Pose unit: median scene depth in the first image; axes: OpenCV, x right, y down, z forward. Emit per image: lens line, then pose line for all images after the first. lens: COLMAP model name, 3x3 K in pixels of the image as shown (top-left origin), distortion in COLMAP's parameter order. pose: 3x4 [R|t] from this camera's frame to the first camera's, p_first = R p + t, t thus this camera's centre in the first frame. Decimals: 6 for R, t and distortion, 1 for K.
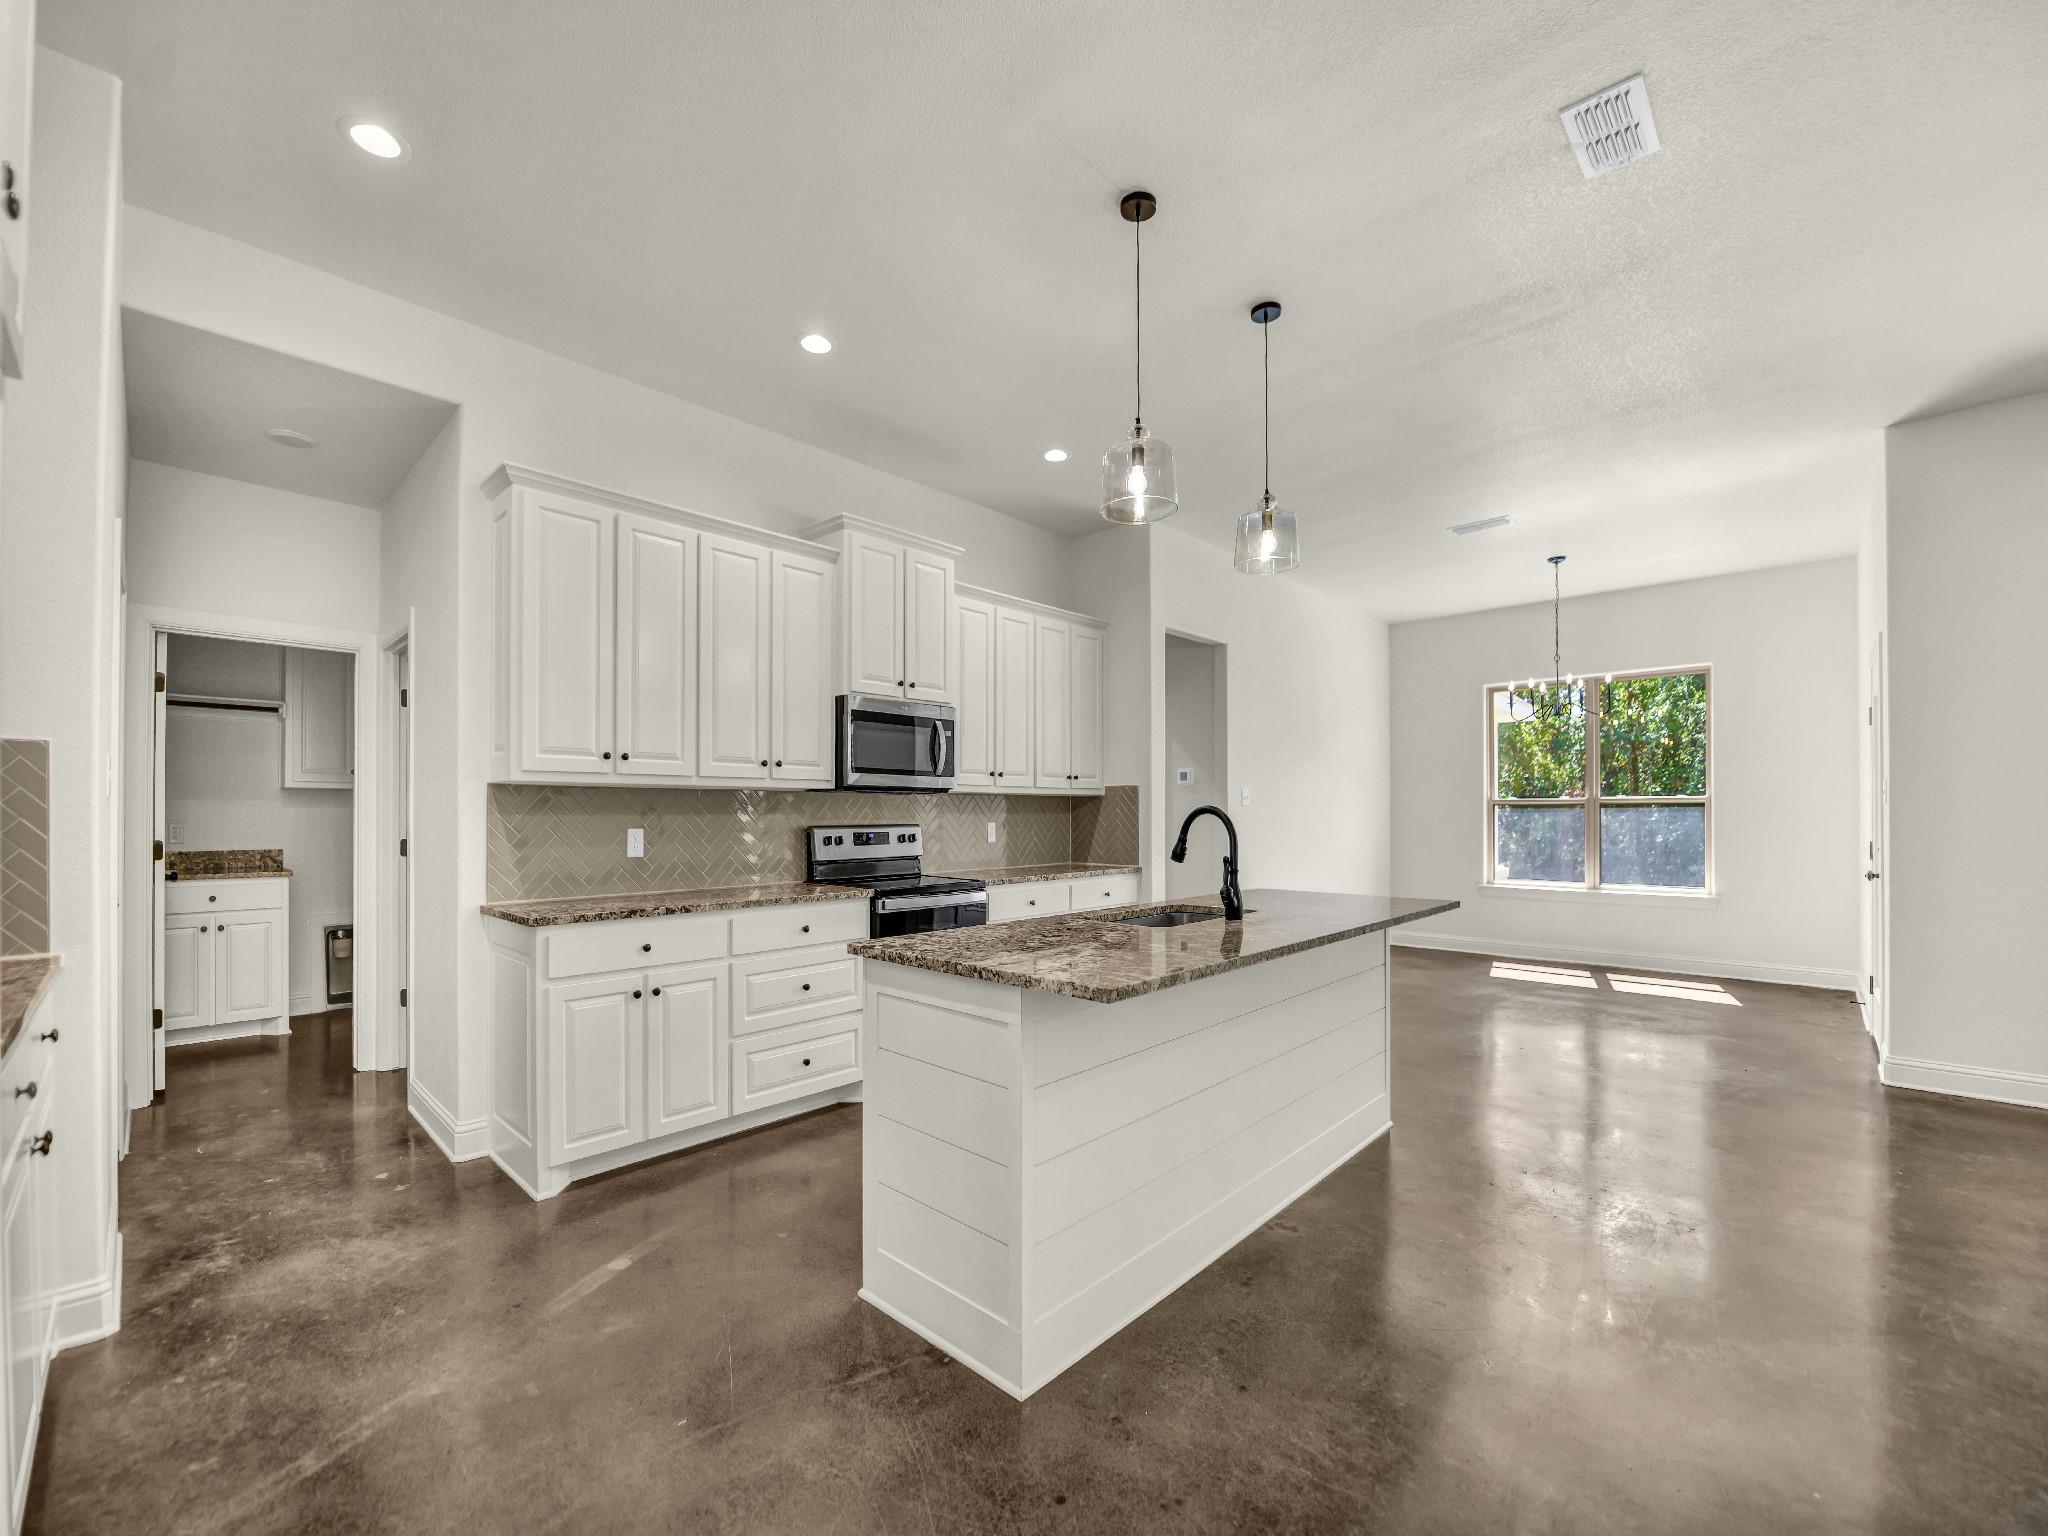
lens RADIAL K [[843.1, 0, 1026.6], [0, 843.1, 806.2], [0, 0, 1]] dist [-0.016328, -0.001669]
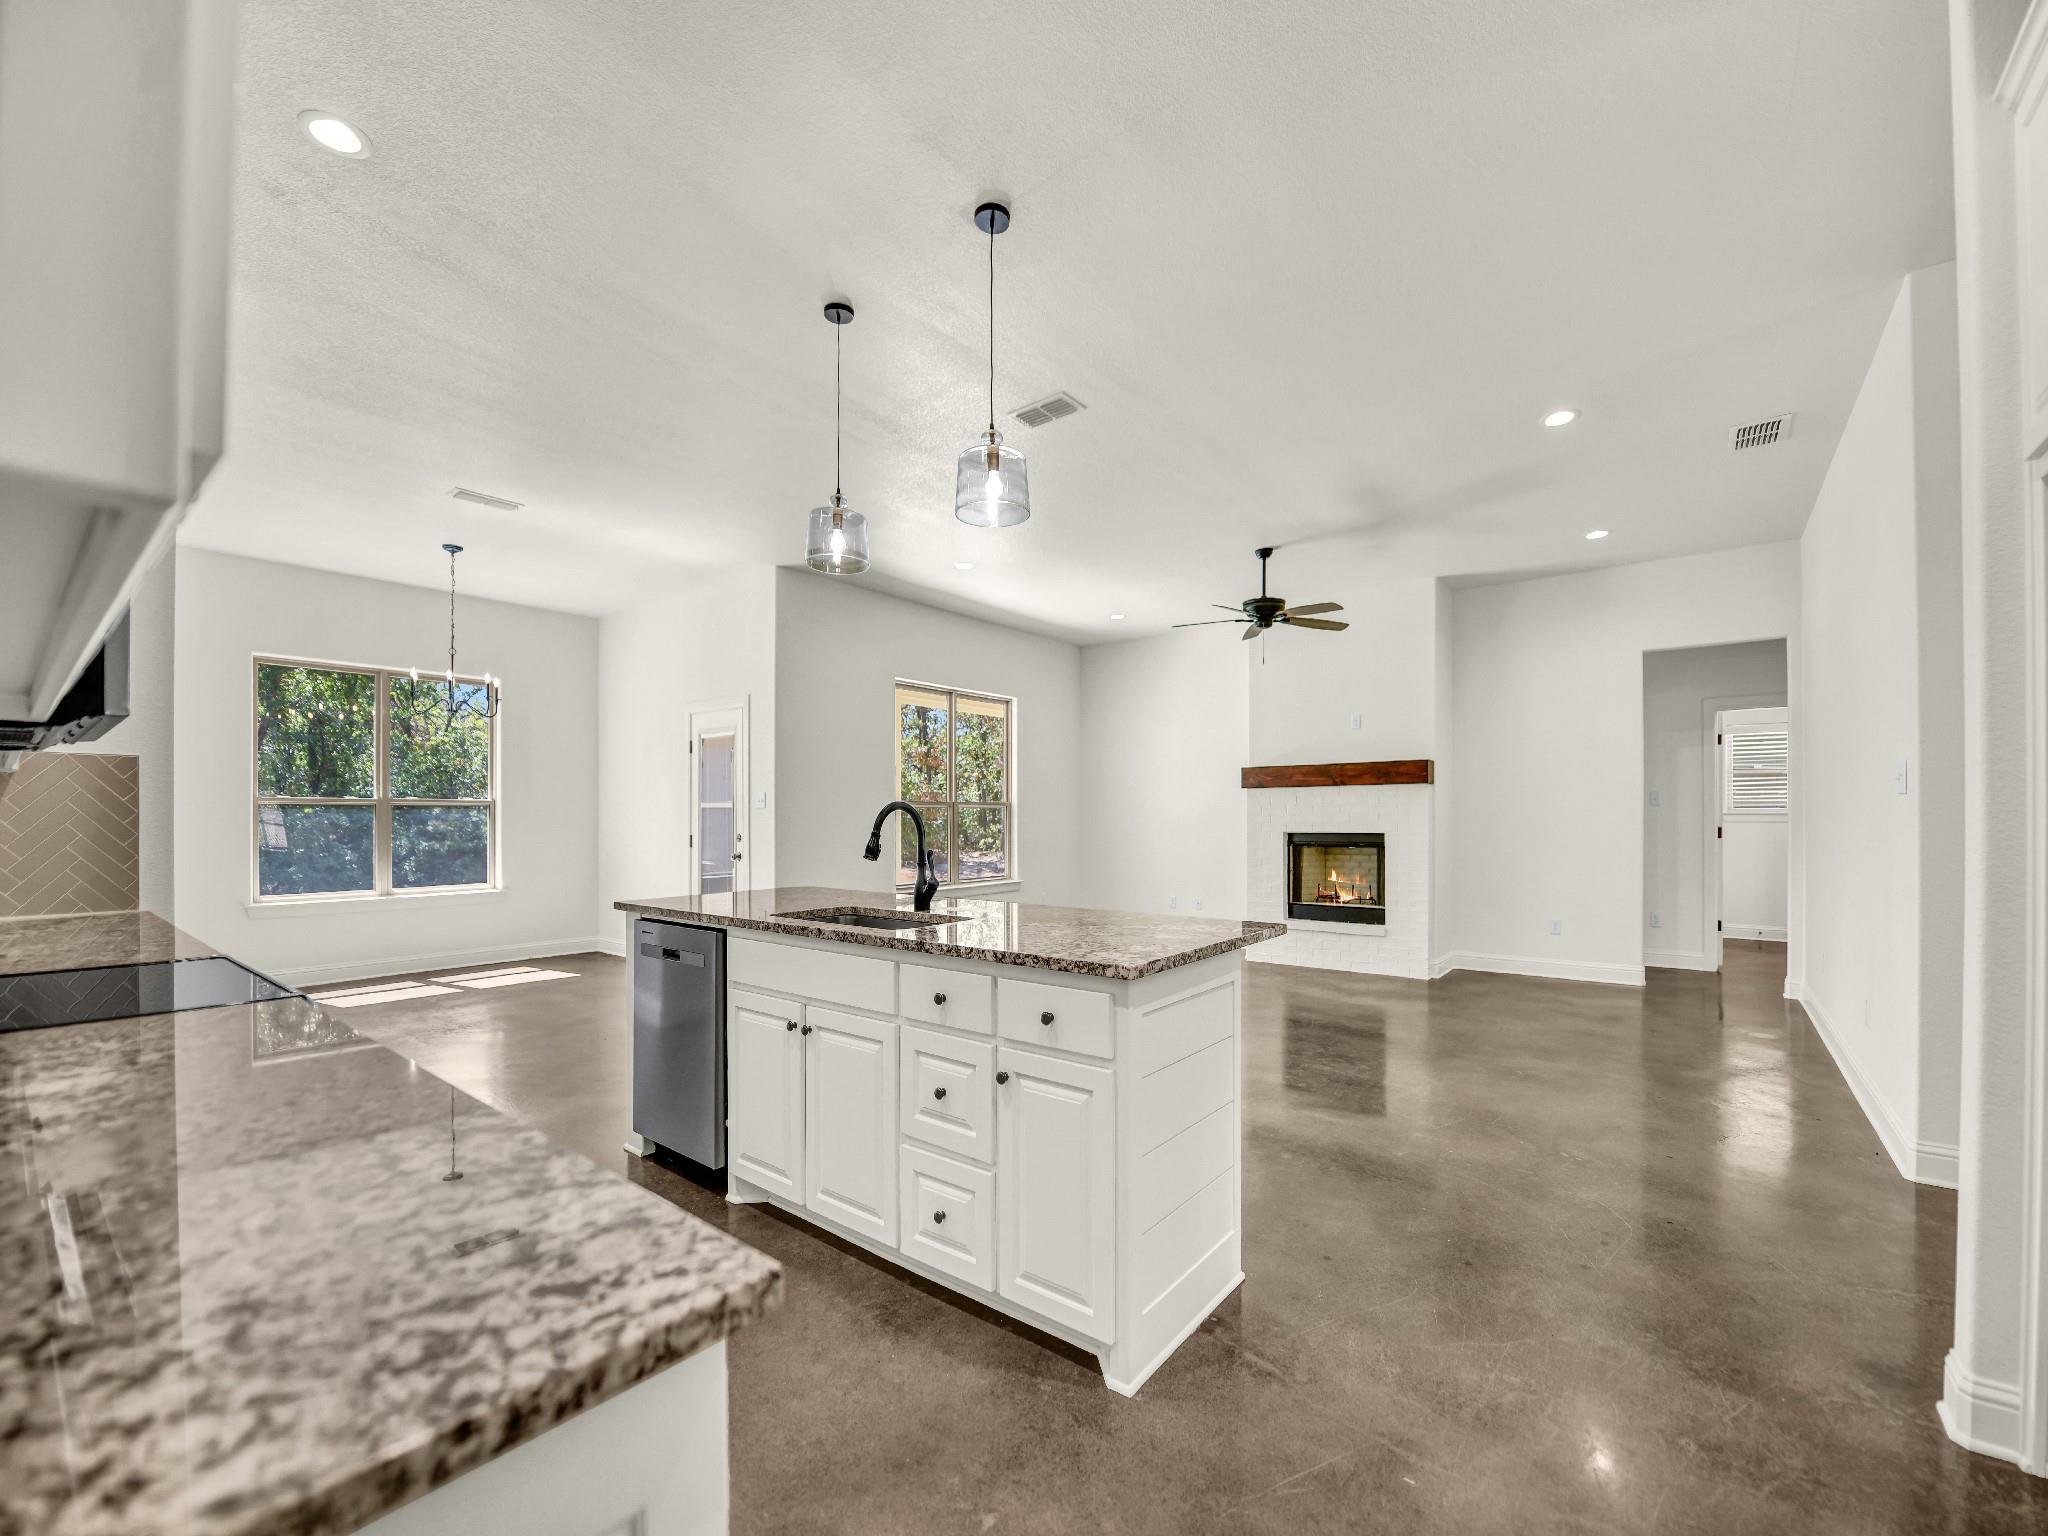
lens RADIAL K [[841.9, 0, 1018.5], [0, 841.9, 817.4], [0, 0, 1]] dist [-0.018220, -0.001714]
pose [[-0.078709, 0.001288, 0.996897, -0.540941], [-0.008468, 0.999962, -0.001961, 0.012248], [-0.996862, -0.008596, -0.078695, 0.636246]]
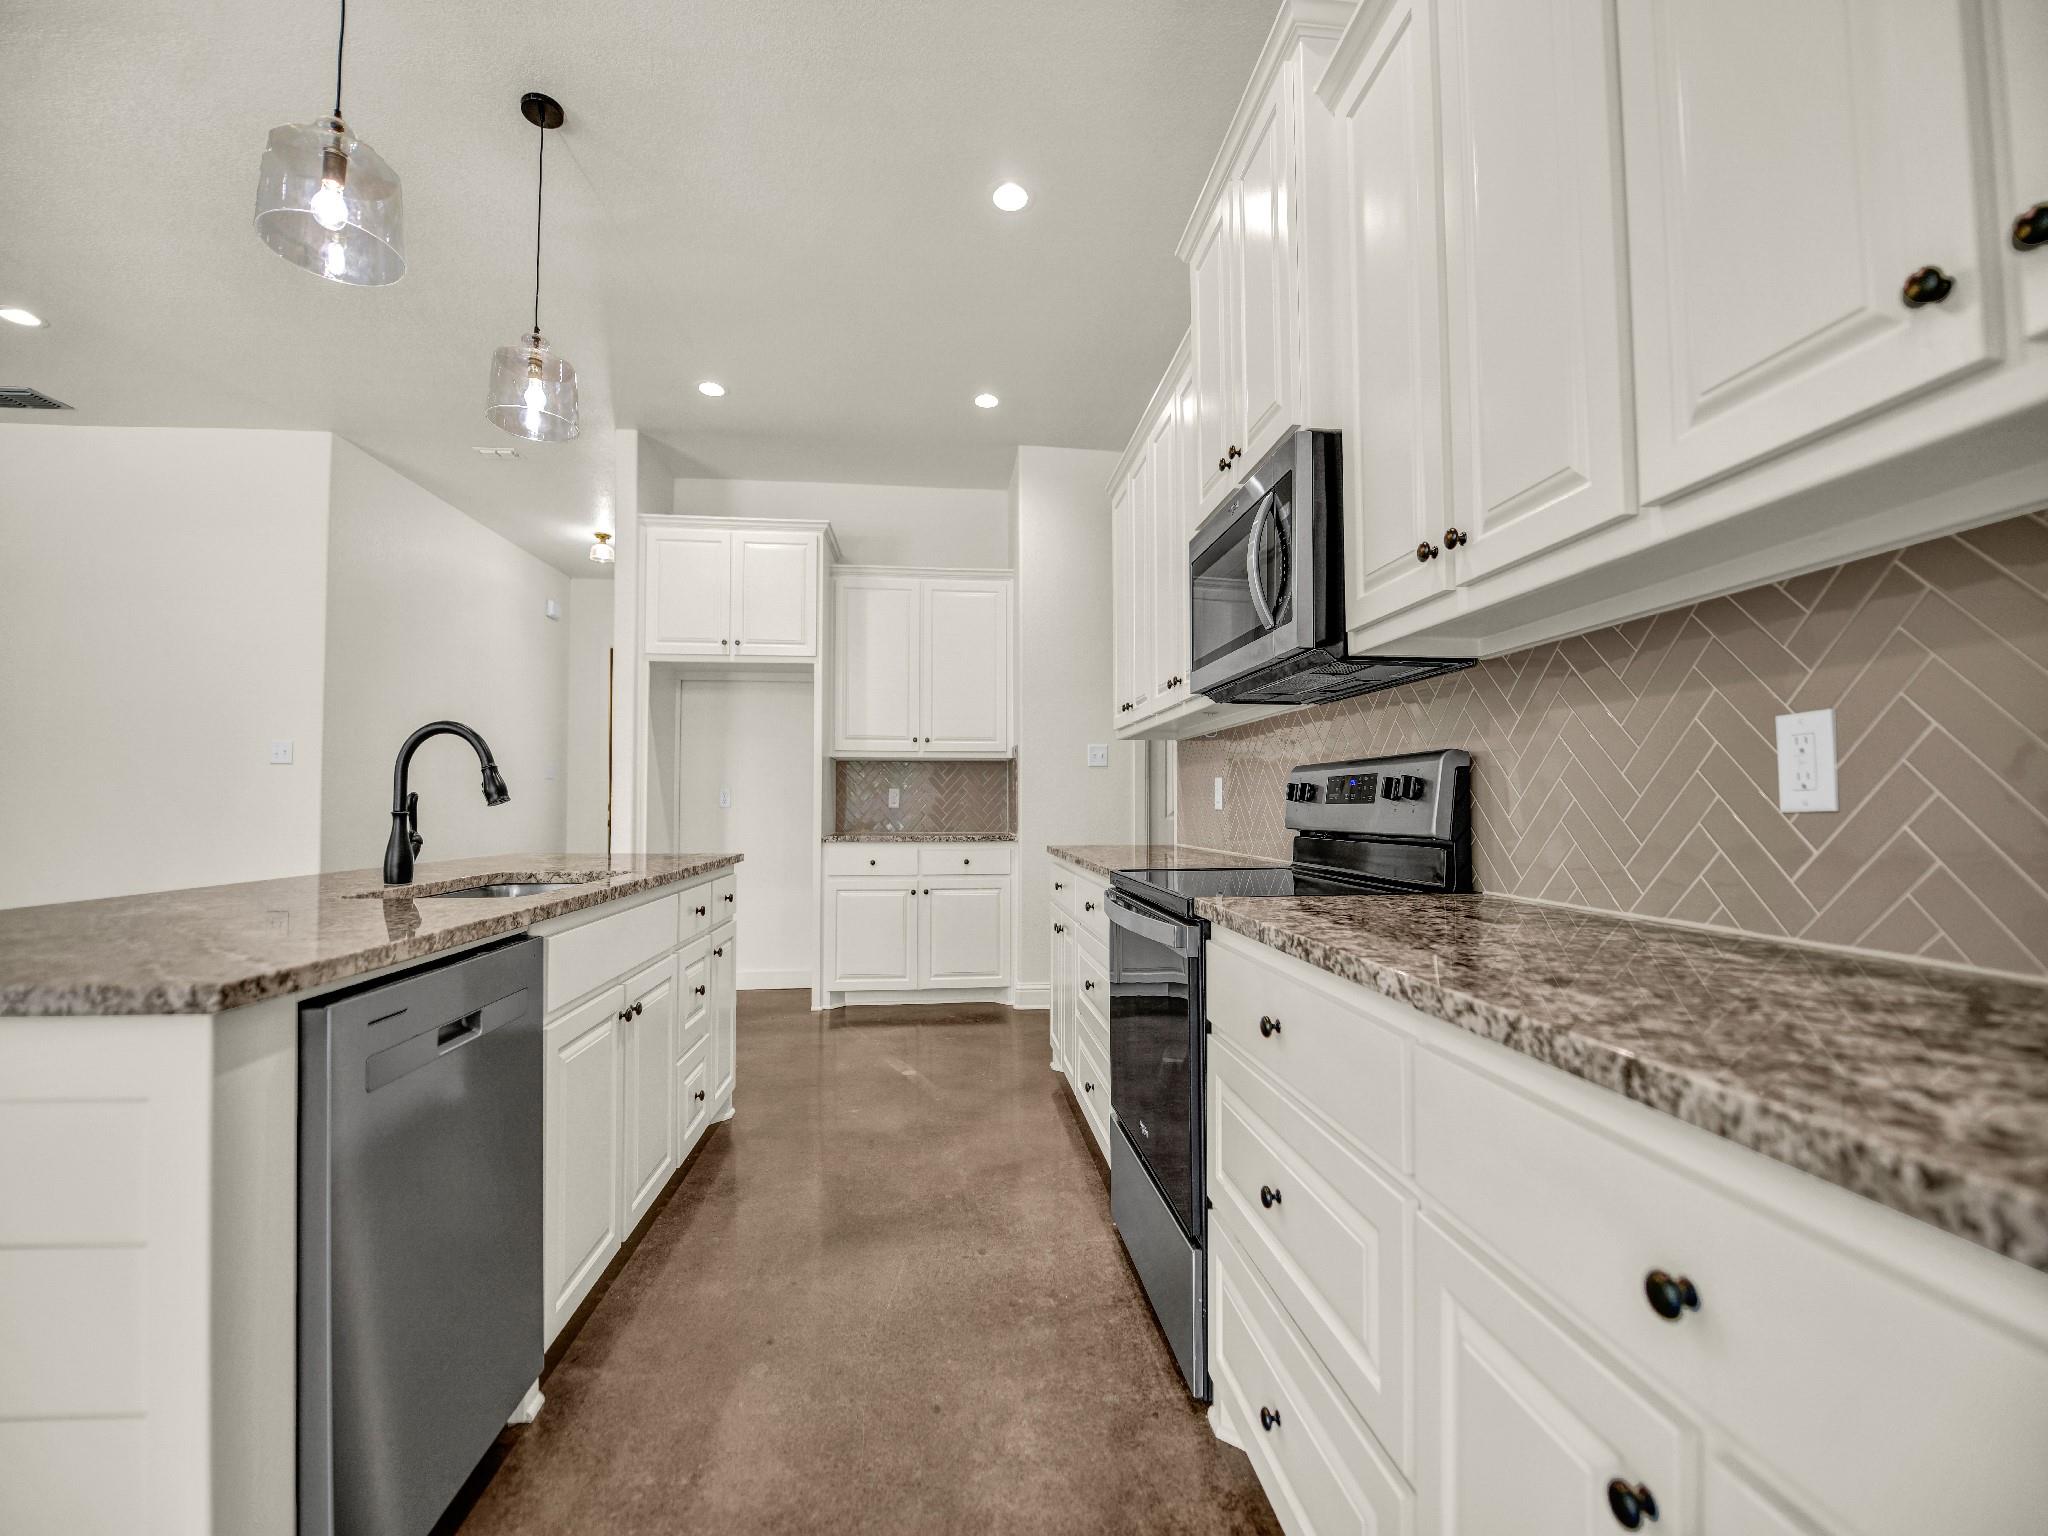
lens RADIAL K [[841.9, 0, 1033.6], [0, 841.9, 783.0], [0, 0, 1]] dist [-0.018220, -0.001714]
pose [[-0.655229, -0.016861, -0.755242, 0.275974], [0.010044, 0.999468, -0.031027, 0.050001], [0.755364, -0.027915, -0.654711, 1.226609]]
